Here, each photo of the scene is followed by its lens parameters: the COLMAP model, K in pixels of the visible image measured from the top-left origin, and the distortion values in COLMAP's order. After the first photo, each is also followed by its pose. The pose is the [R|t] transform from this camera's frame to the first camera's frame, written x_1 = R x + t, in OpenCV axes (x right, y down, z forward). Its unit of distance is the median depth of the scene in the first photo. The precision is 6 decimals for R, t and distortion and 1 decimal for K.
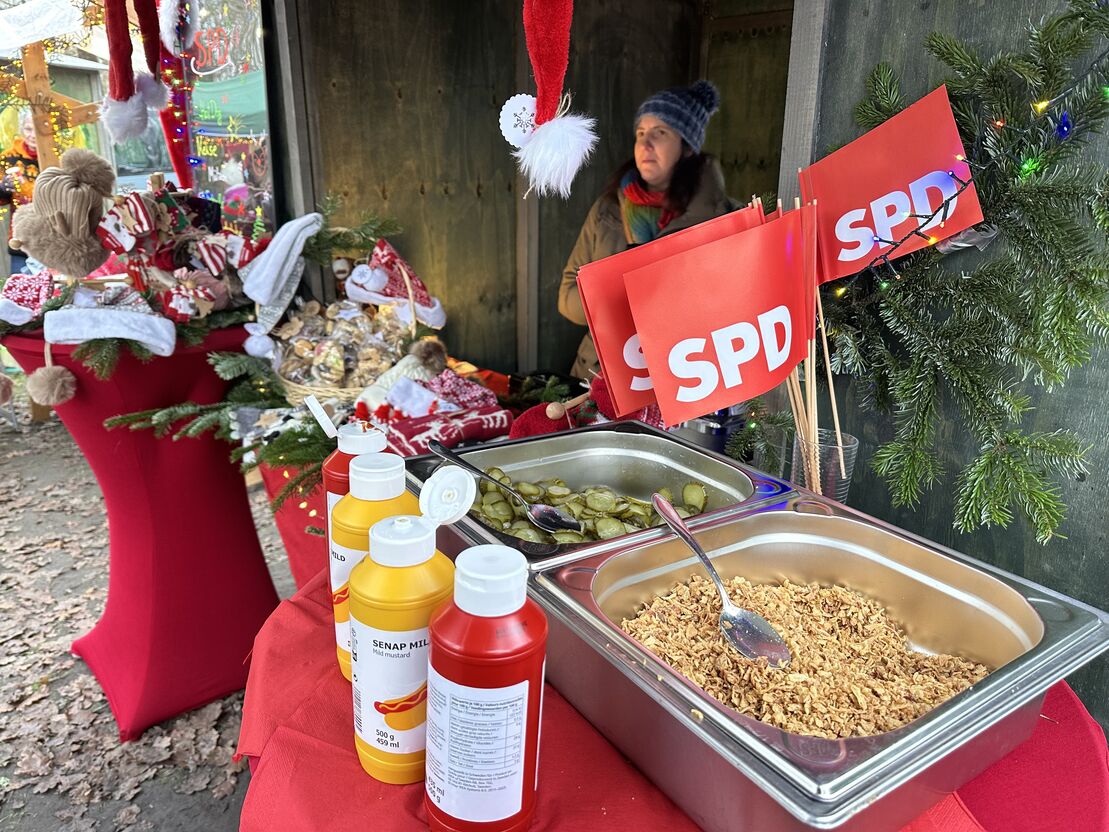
lens RADIAL K [[763.1, 0, 545.6], [0, 763.1, 423.0], [0, 0, 1]] dist [0.009199, -0.009386]
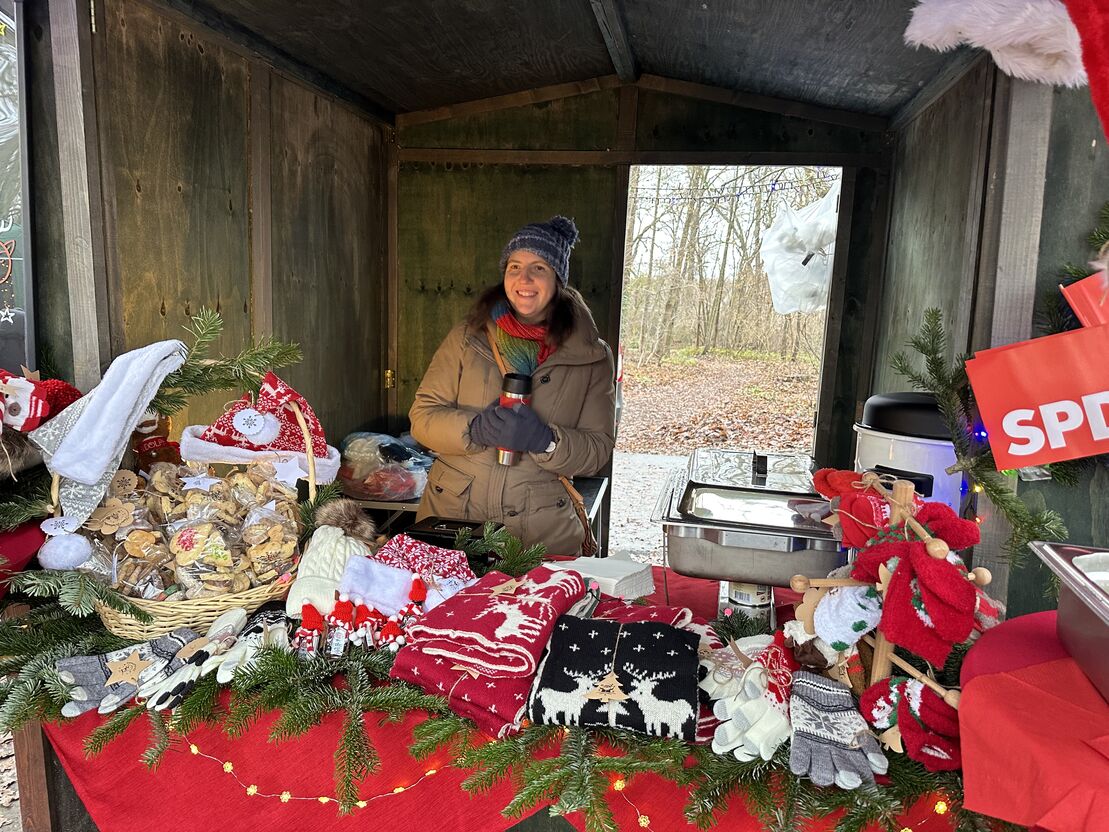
lens RADIAL K [[763.1, 0, 544.6], [0, 763.1, 416.9], [0, 0, 1]] dist [0.009199, -0.009386]
pose [[0.793353, -0.078658, 0.603659, -0.425925], [0.178203, 0.978187, -0.106742, -0.072928], [-0.582096, 0.192258, 0.790064, 0.273626]]
